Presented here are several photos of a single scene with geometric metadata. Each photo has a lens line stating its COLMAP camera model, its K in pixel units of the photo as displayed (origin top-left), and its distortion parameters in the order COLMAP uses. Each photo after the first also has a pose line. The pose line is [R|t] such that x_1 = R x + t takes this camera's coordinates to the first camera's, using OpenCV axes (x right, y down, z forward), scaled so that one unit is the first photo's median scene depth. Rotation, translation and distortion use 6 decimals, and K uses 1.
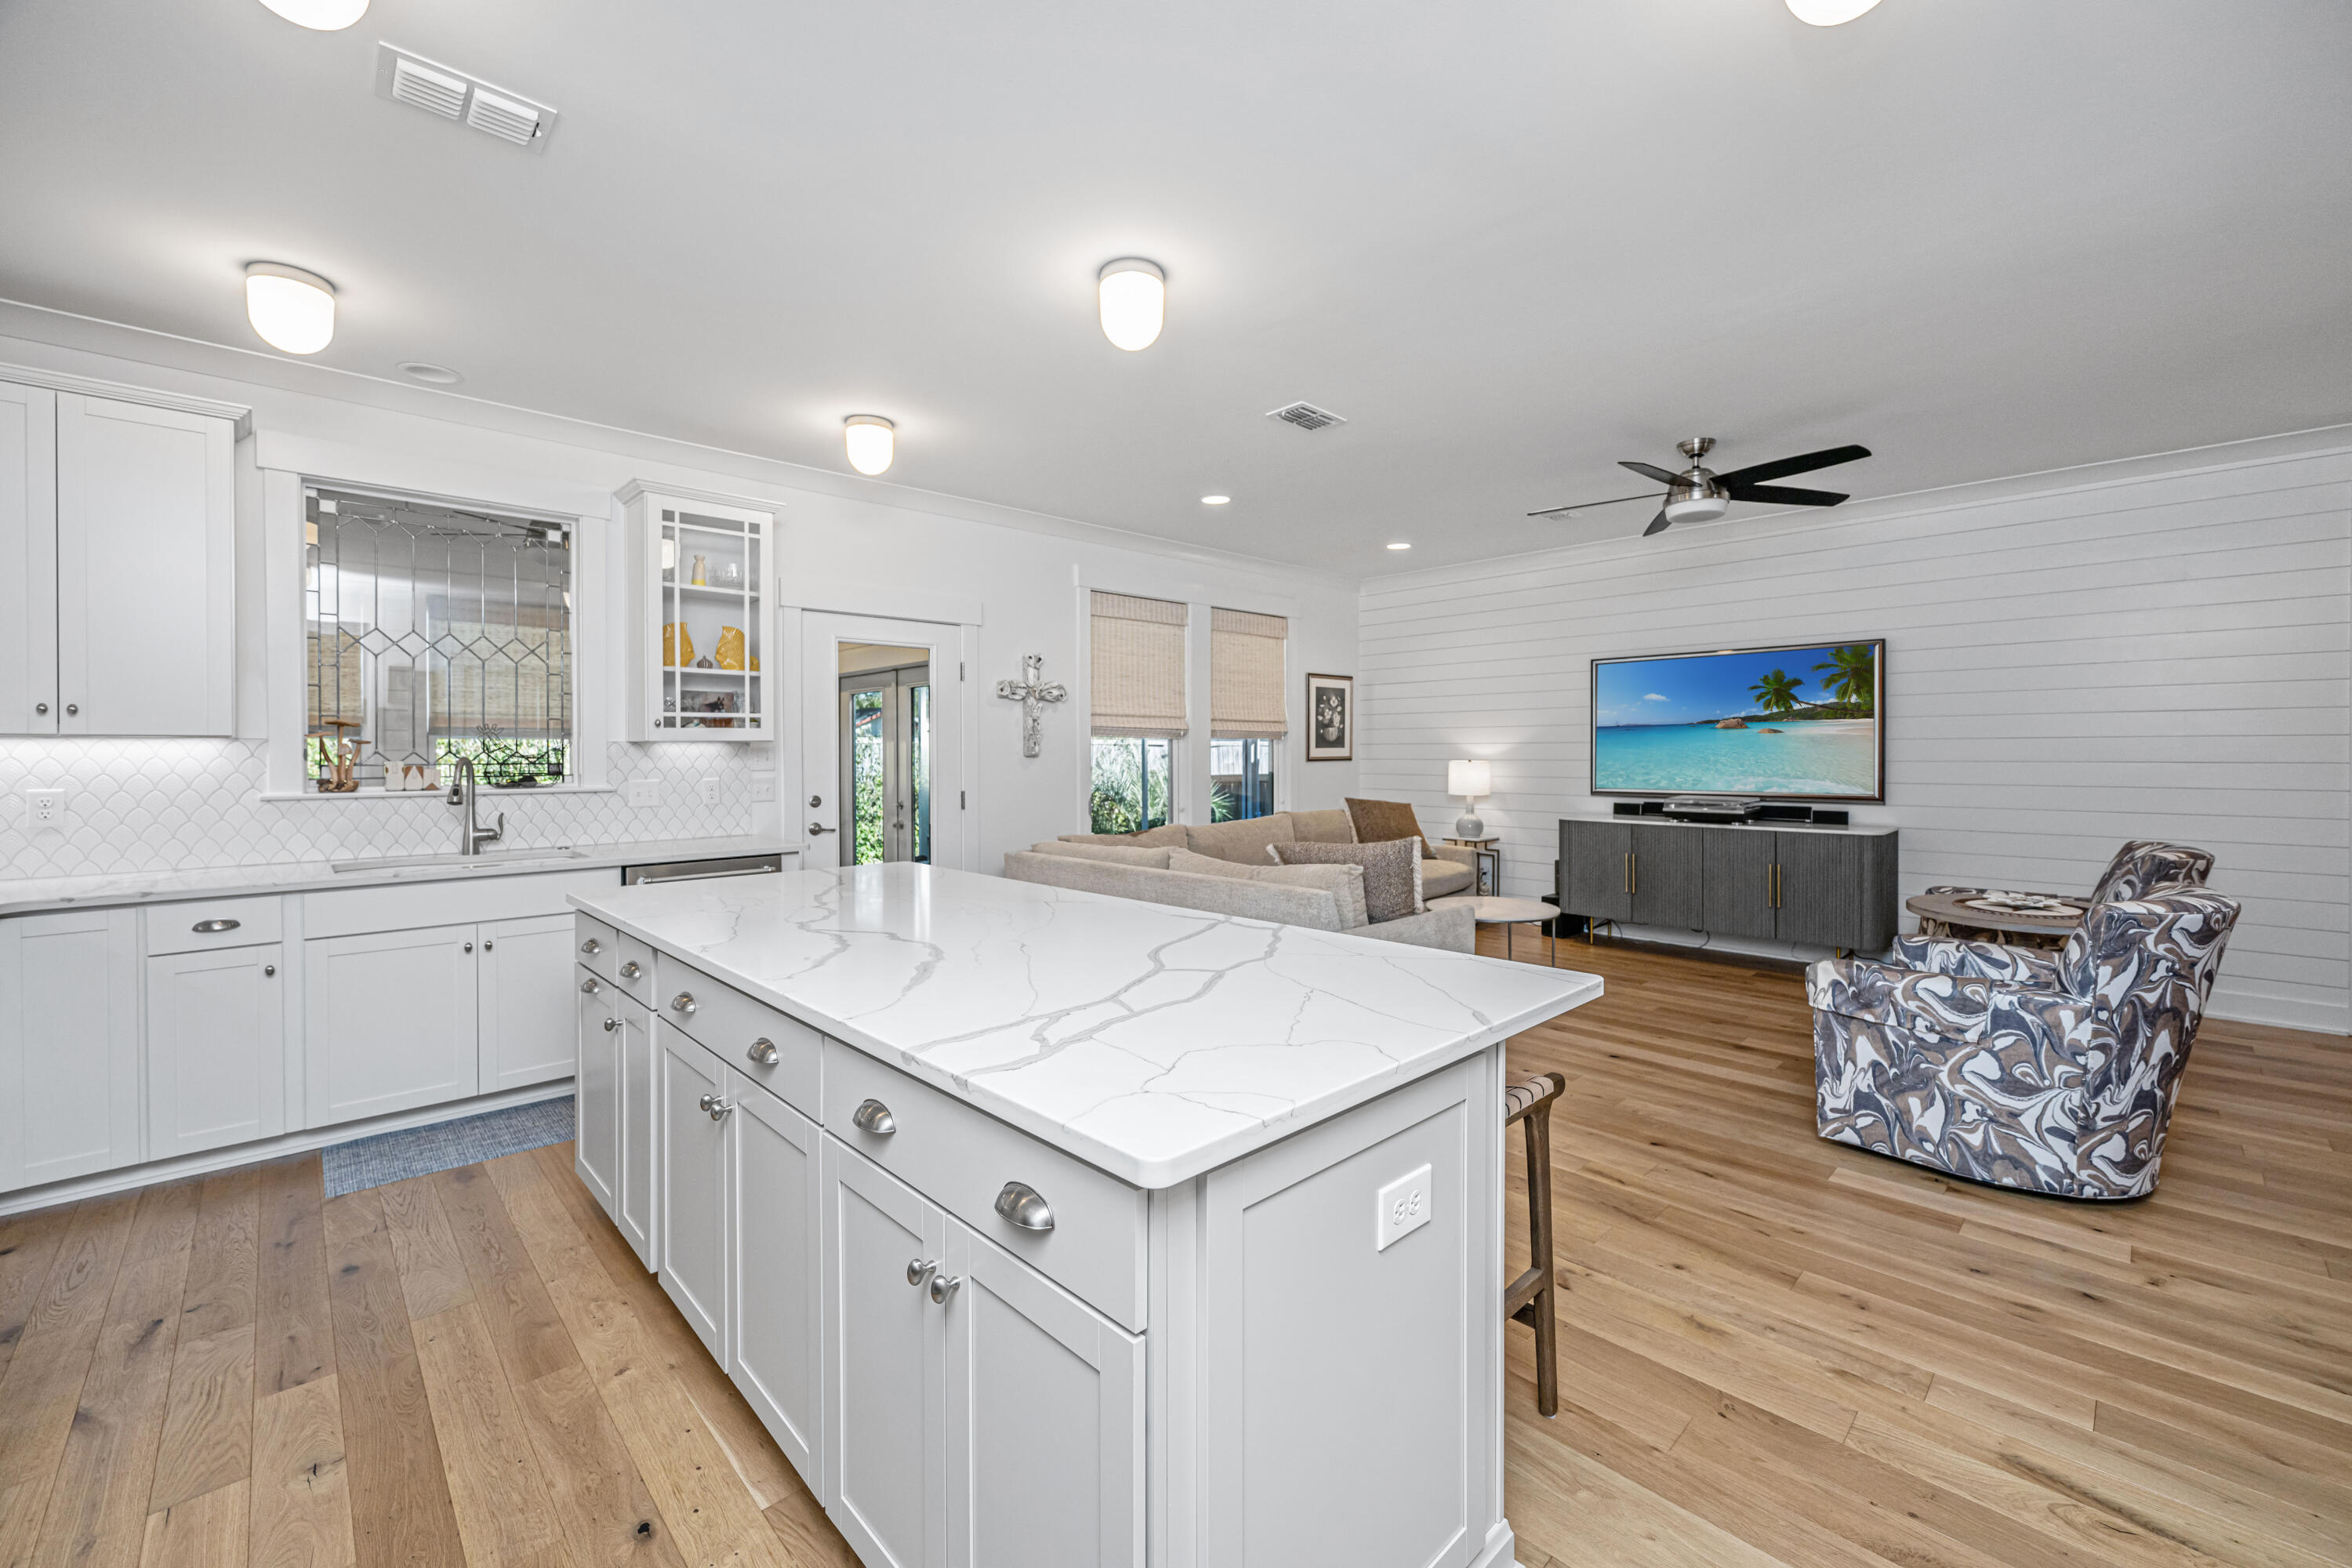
lens RADIAL K [[943.2, 0, 1190.6], [0, 943.2, 753.2], [0, 0, 1]] dist [0.002017, 0.000413]
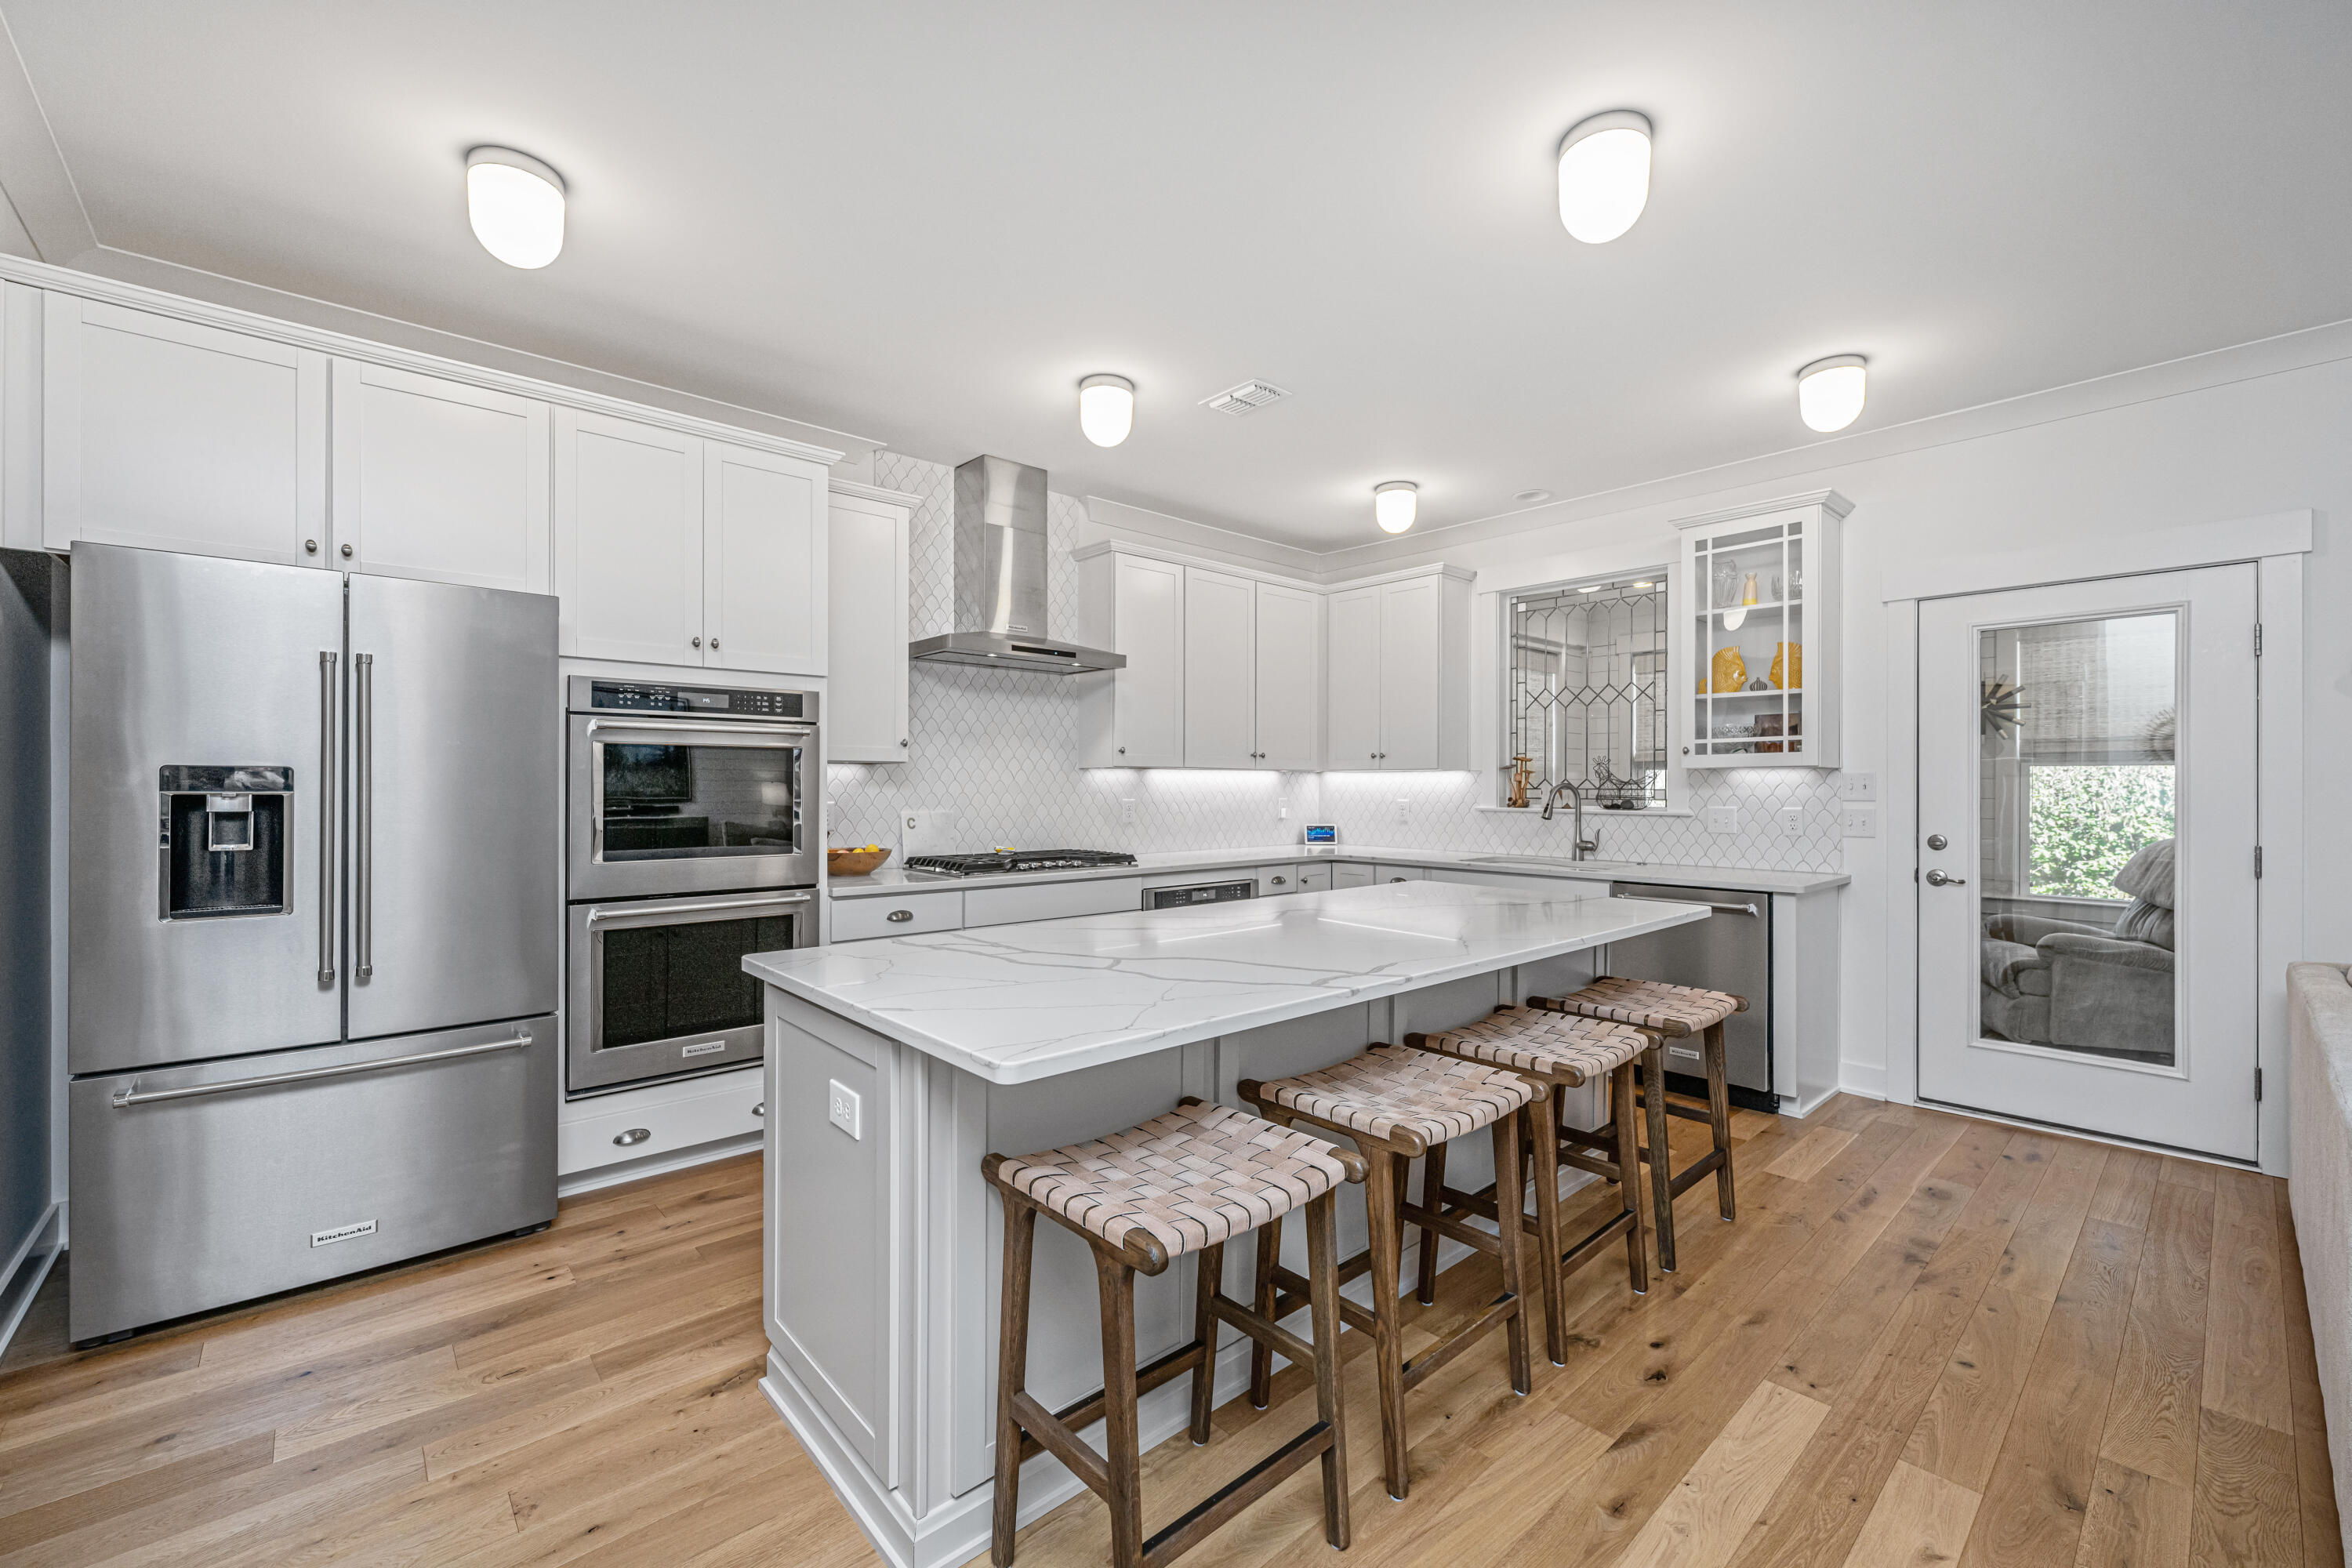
lens RADIAL K [[957.0, 0, 1176.0], [0, 957.0, 784.0], [0, 0, 1]] dist [0.001002, -0.000007]
pose [[-0.037699, 0.002108, -0.999287, 0.480543], [-0.004375, 0.999988, 0.002275, 0.004213], [0.999280, 0.004458, -0.037690, 0.463284]]
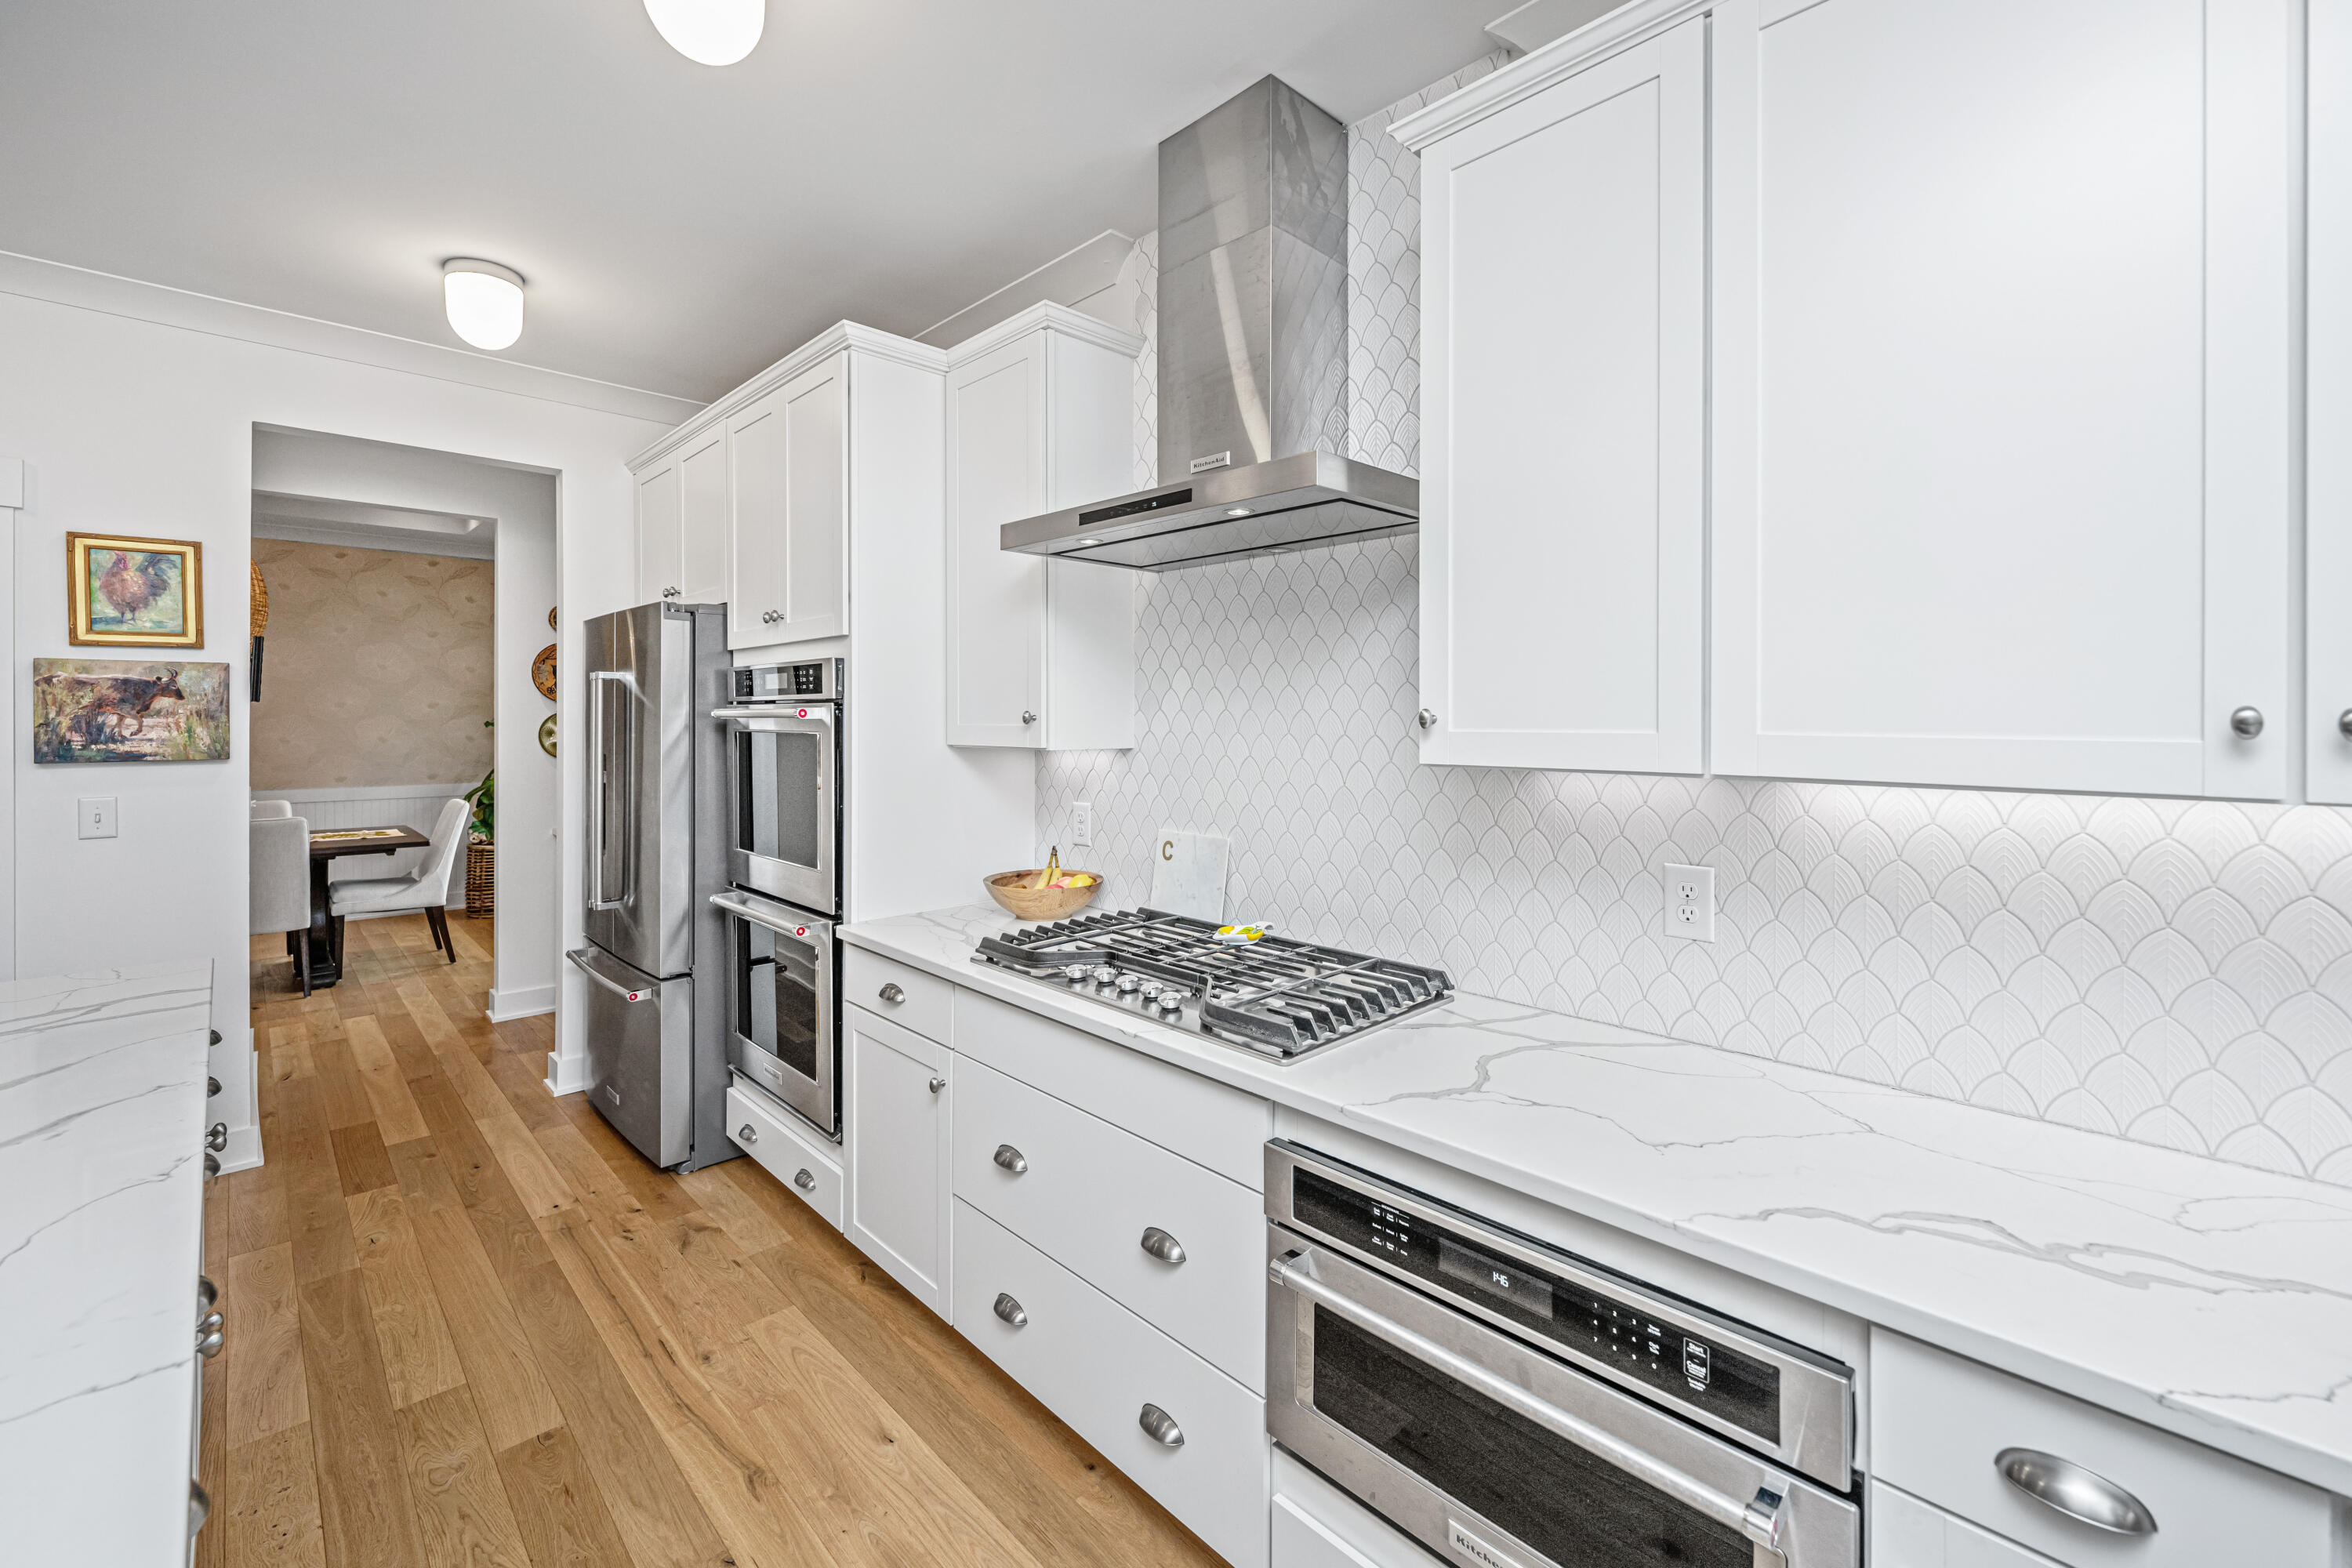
lens RADIAL K [[983.9, 0, 1175.3], [0, 983.9, 722.8], [0, 0, 1]] dist [0.001263, 0.000268]
pose [[-0.999998, 0.001970, -0.000548, -0.540997], [0.001963, 0.999933, 0.011429, -0.036440], [0.000570, 0.011428, -0.999935, 0.756659]]
